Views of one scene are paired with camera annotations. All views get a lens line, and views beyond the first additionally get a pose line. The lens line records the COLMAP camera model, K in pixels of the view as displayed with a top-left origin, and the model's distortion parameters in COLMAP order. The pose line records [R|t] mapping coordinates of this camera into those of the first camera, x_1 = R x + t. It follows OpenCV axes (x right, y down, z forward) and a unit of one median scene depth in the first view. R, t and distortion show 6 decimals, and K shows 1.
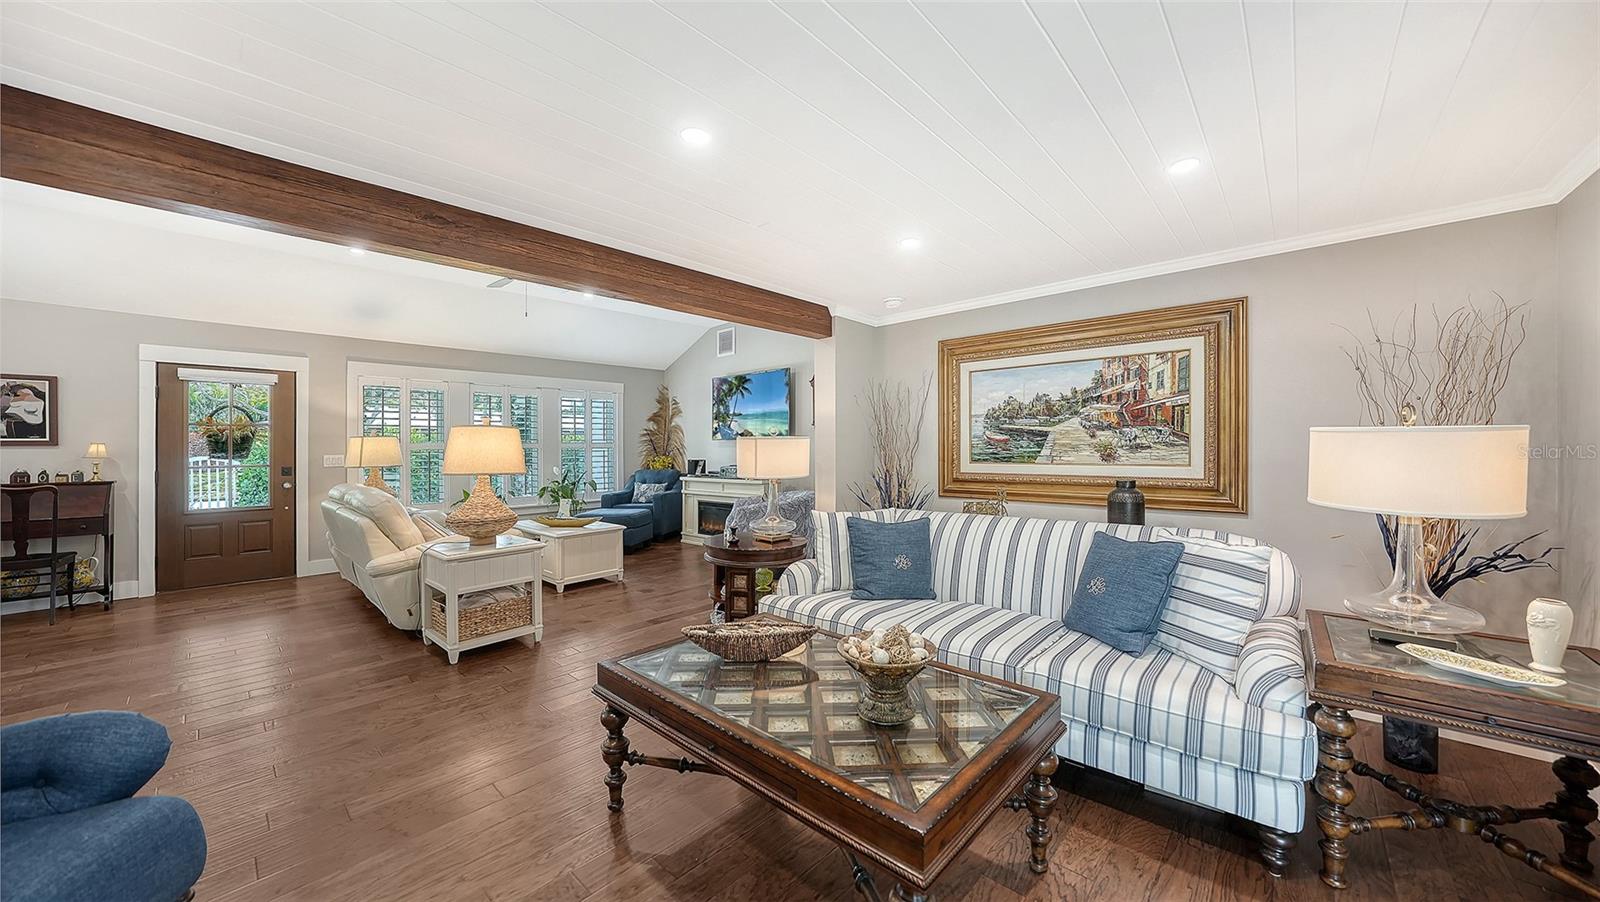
lens RADIAL K [[556.8, 0, 786.8], [0, 556.8, 448.0], [0, 0, 1]] dist [-0.002048, -0.000151]
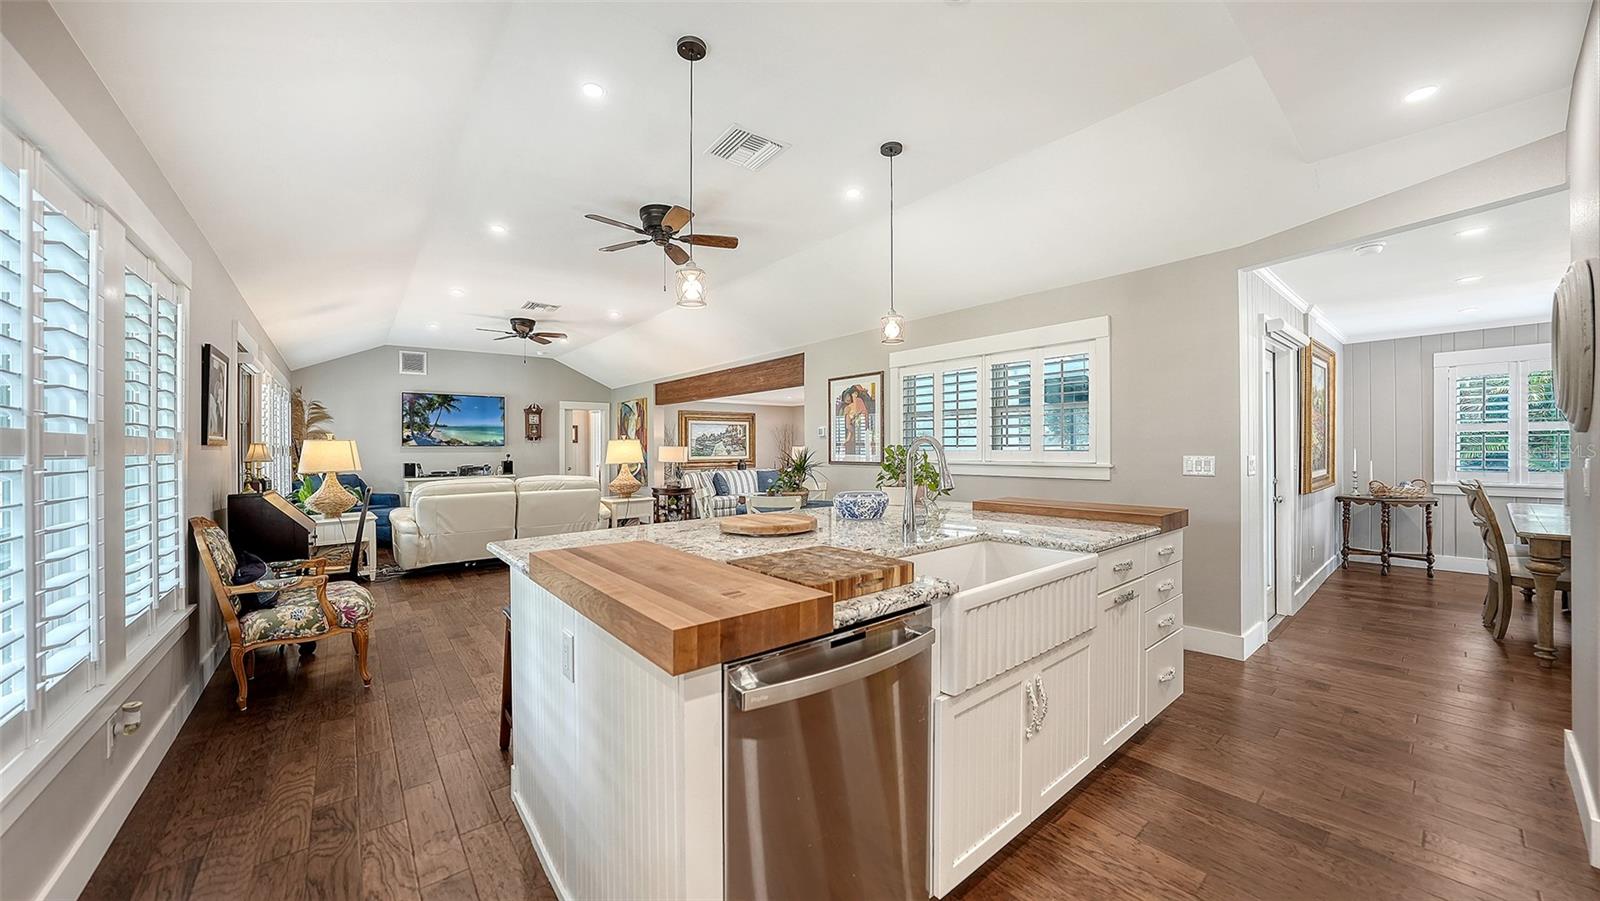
lens RADIAL K [[554.7, 0, 801.5], [0, 554.7, 444.2], [0, 0, 1]] dist [0.000066, -0.000001]
pose [[0.127947, 0.003731, 0.991774, -1.204355], [0.004916, 0.999978, -0.004397, -0.010458], [-0.991769, 0.005439, 0.127926, 0.054968]]
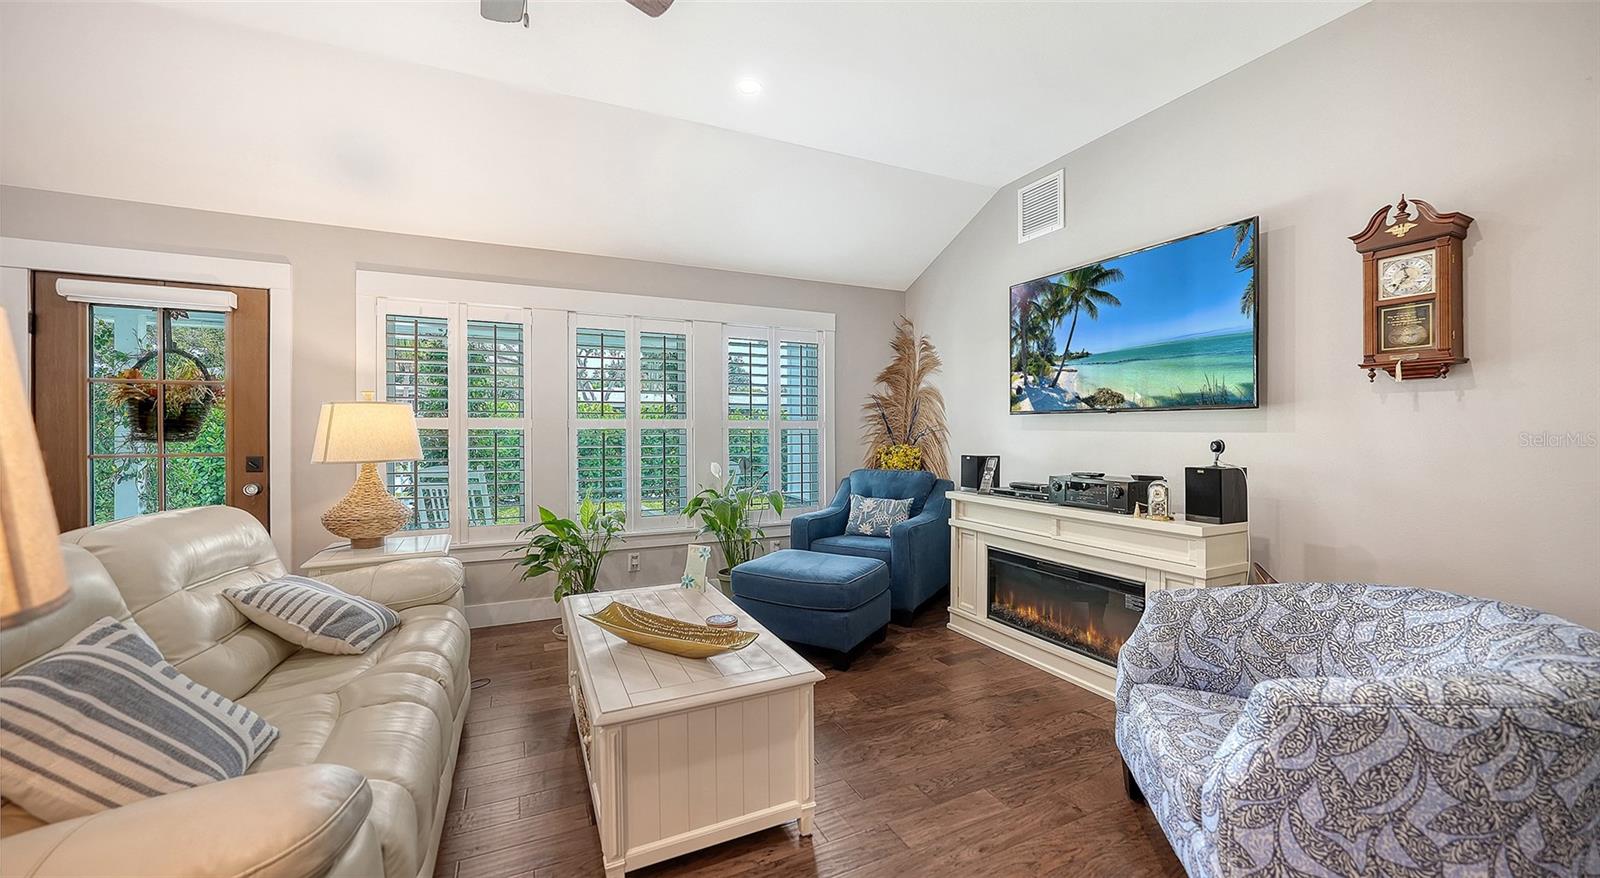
lens RADIAL K [[589.9, 0, 800.3], [0, 589.9, 431.5], [0, 0, 1]] dist [-0.000326, -0.000026]
pose [[0.934137, 0.009171, -0.356797, -0.126588], [-0.008755, 0.999958, 0.002782, 0.000933], [0.356807, 0.000525, 0.934178, 0.483539]]
